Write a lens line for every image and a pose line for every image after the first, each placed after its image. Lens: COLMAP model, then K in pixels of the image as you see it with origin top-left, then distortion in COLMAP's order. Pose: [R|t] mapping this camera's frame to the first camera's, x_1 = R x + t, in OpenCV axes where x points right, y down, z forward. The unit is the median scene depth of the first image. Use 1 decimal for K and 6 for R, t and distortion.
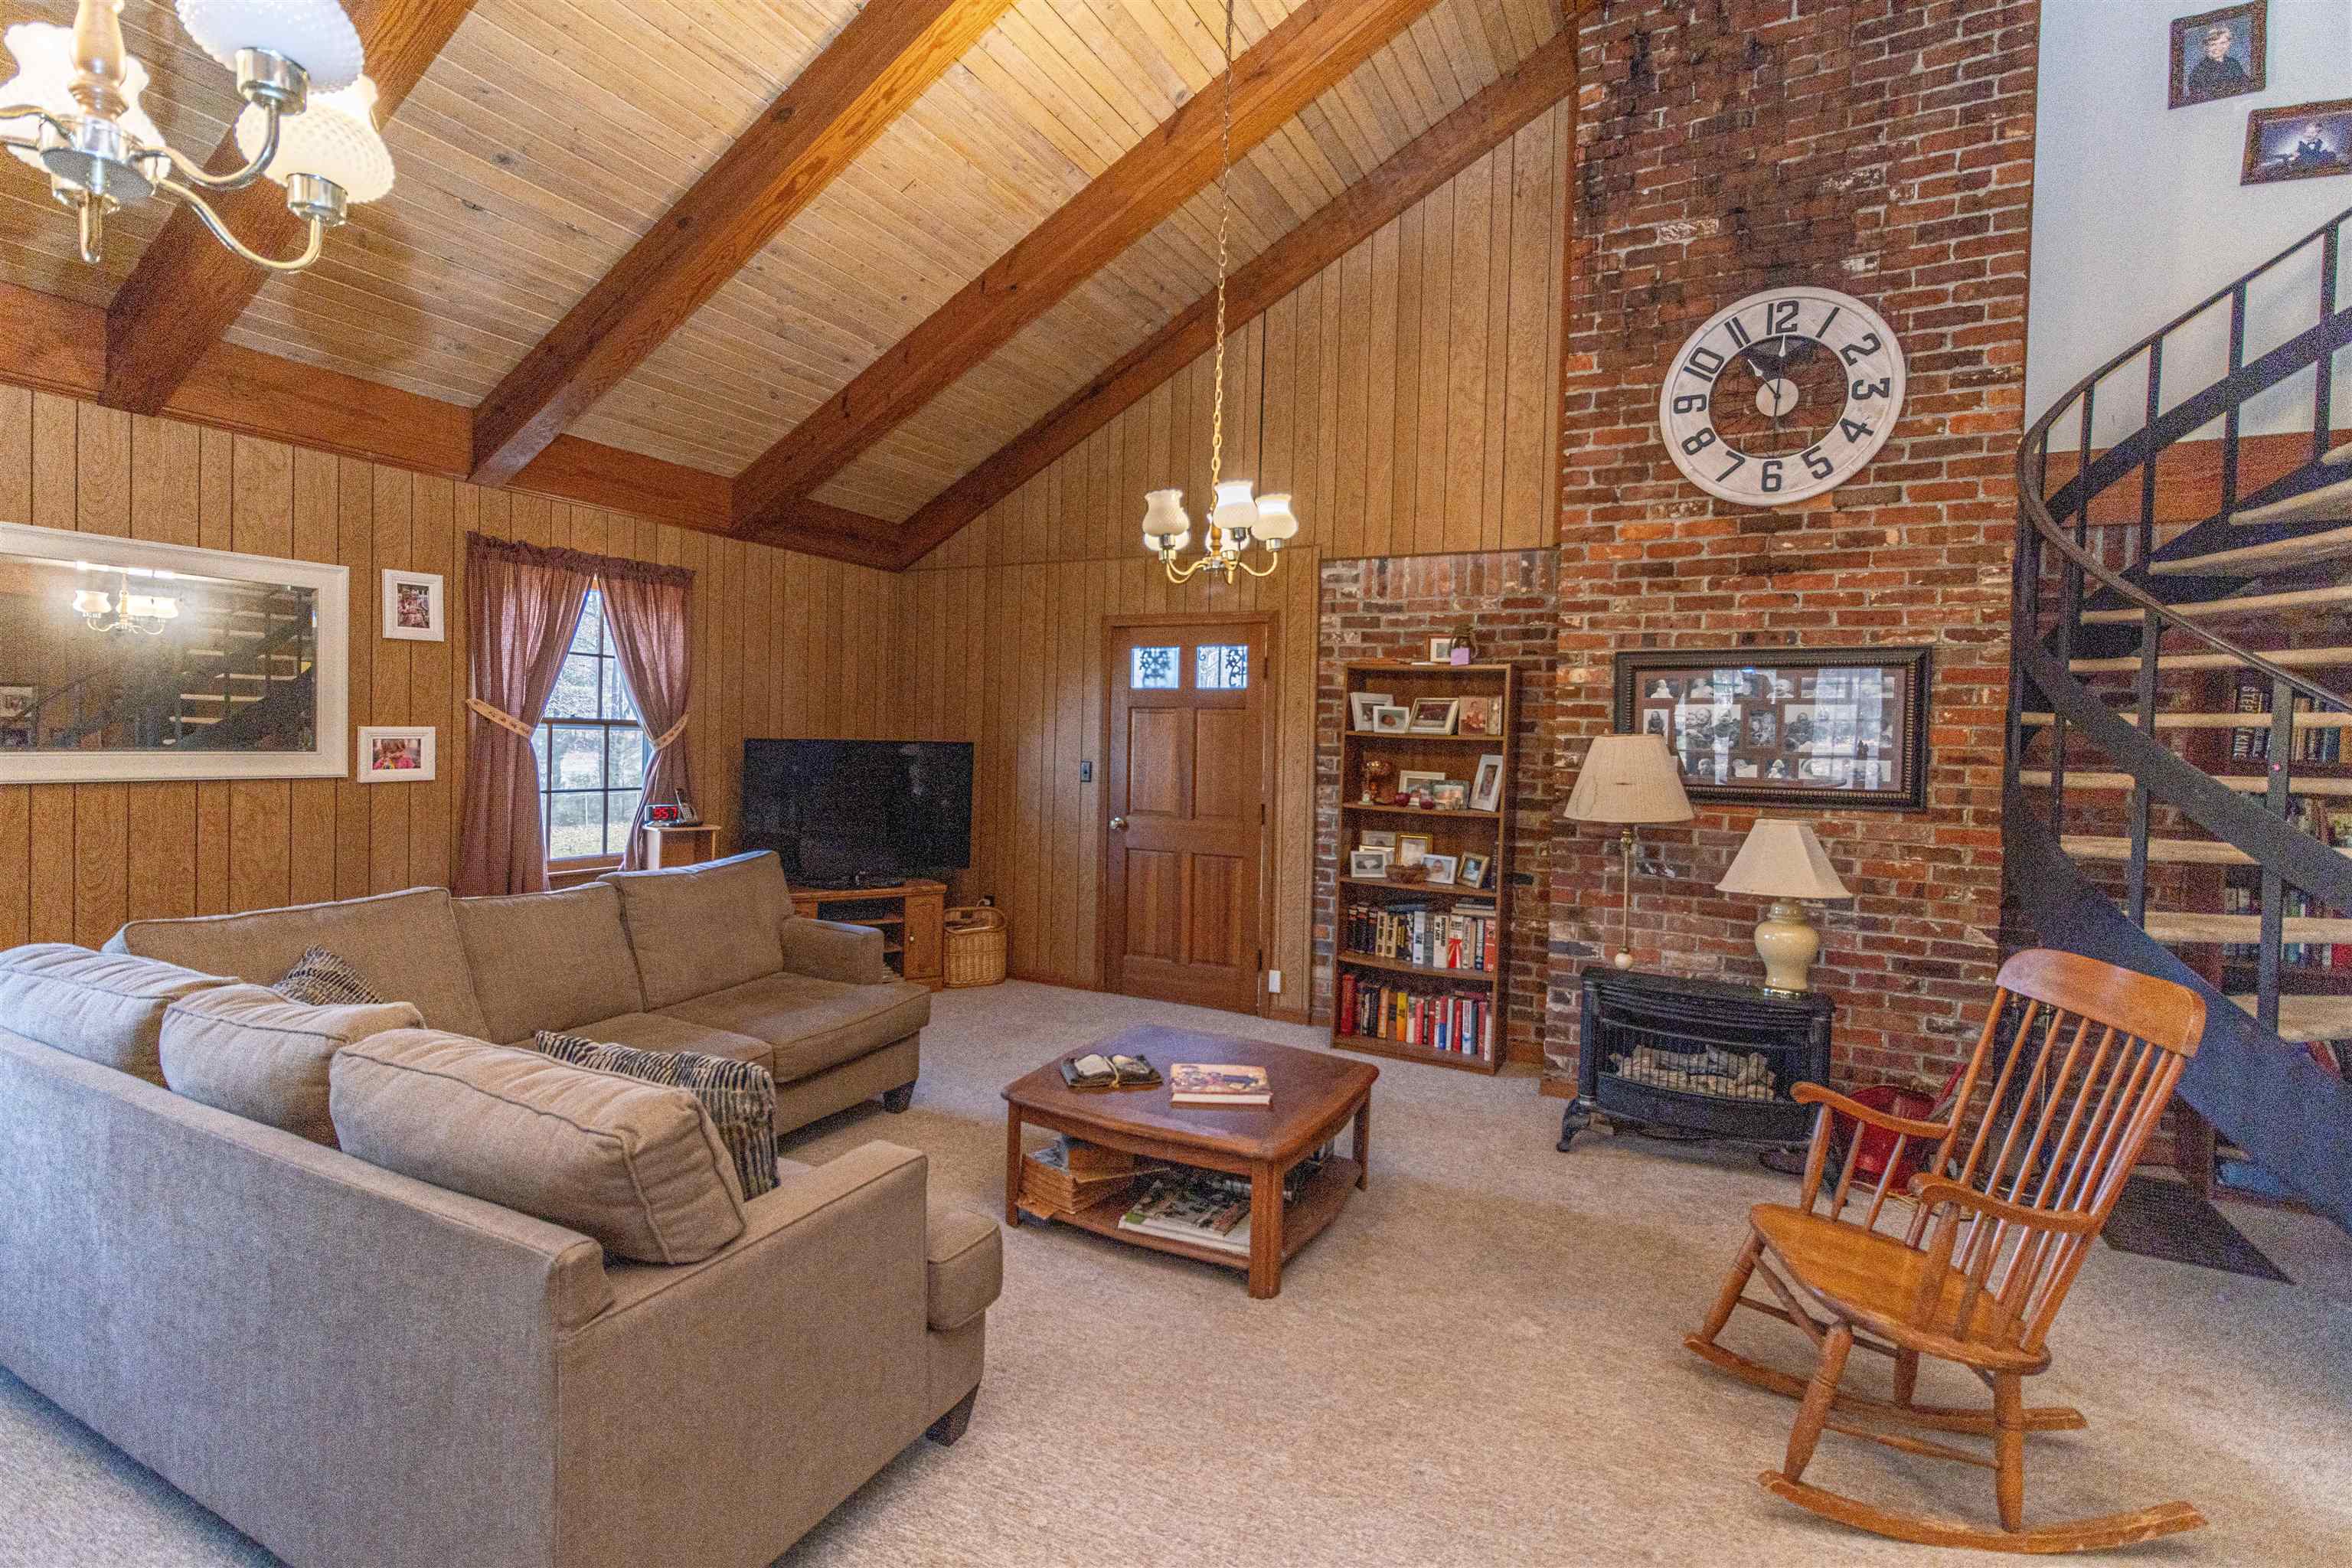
lens RADIAL K [[1080.5, 0, 1175.1], [0, 1080.5, 757.2], [0, 0, 1]] dist [-0.000085, 0.000625]
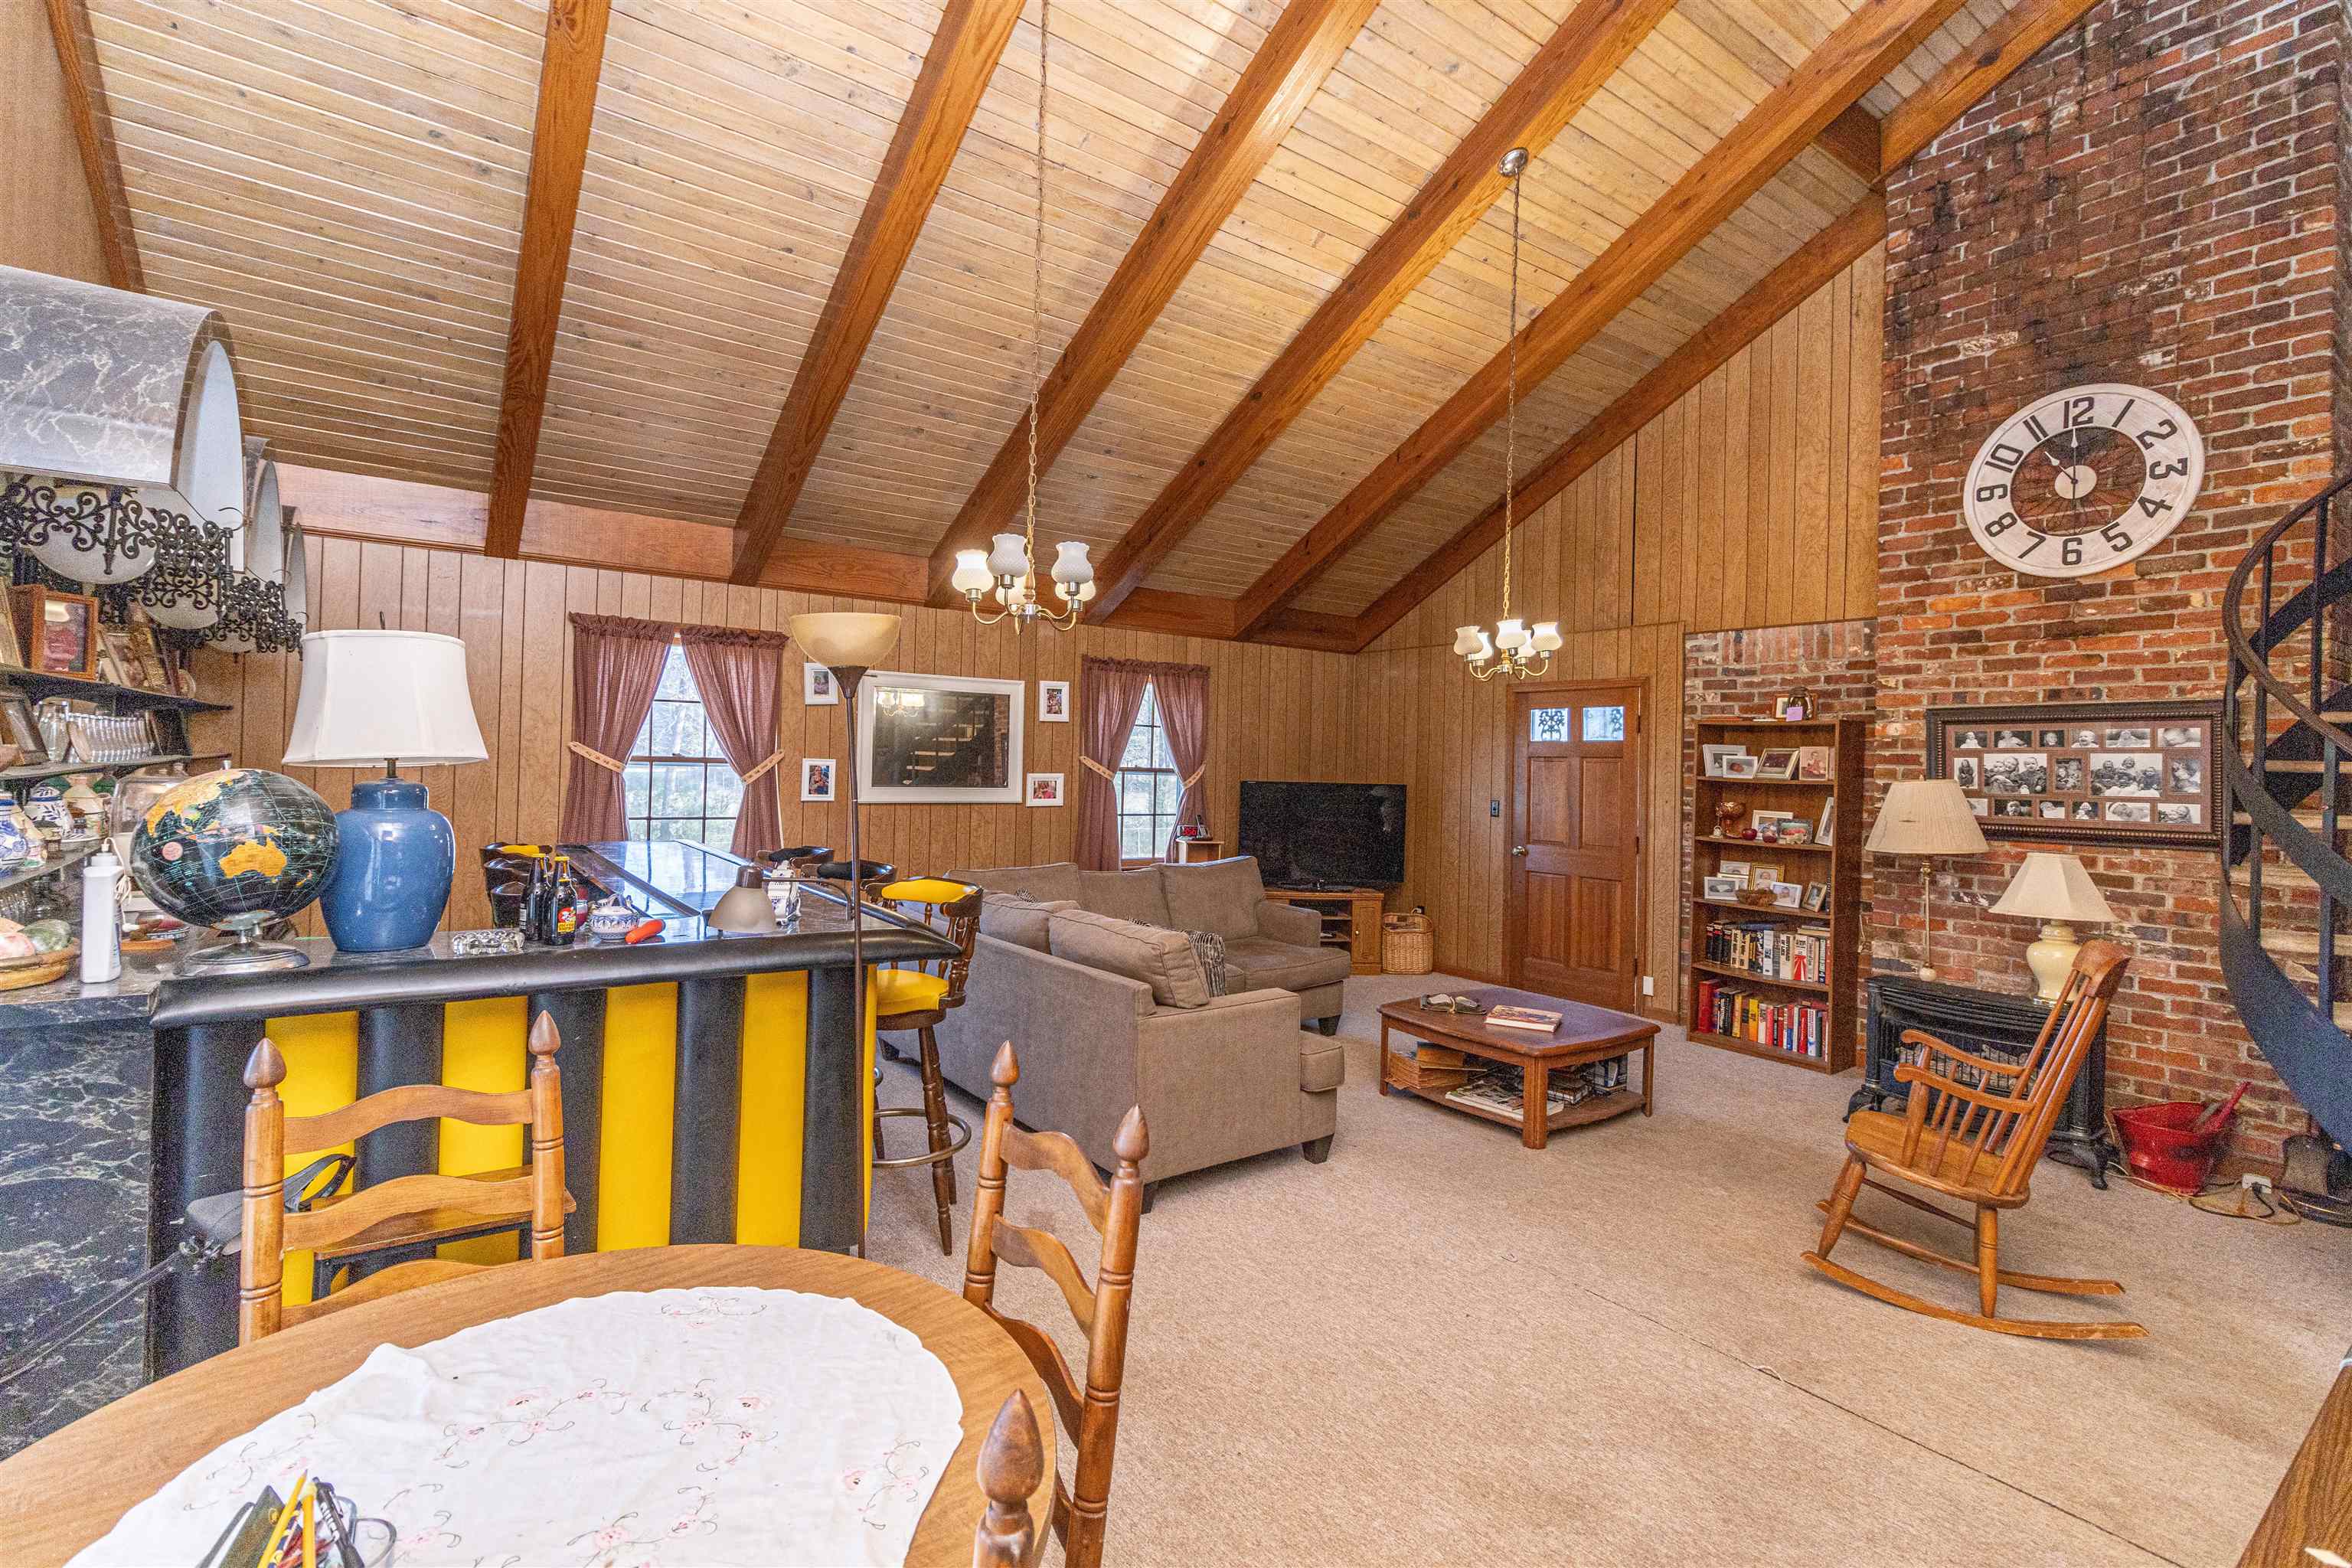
lens RADIAL K [[1080.5, 0, 1175.1], [0, 1080.5, 757.2], [0, 0, 1]] dist [-0.000085, 0.000625]
pose [[0.893850, -0.007154, -0.448310, 0.208996], [-0.011128, 0.999211, -0.038132, 0.008068], [0.448229, 0.039073, 0.893065, -0.401245]]
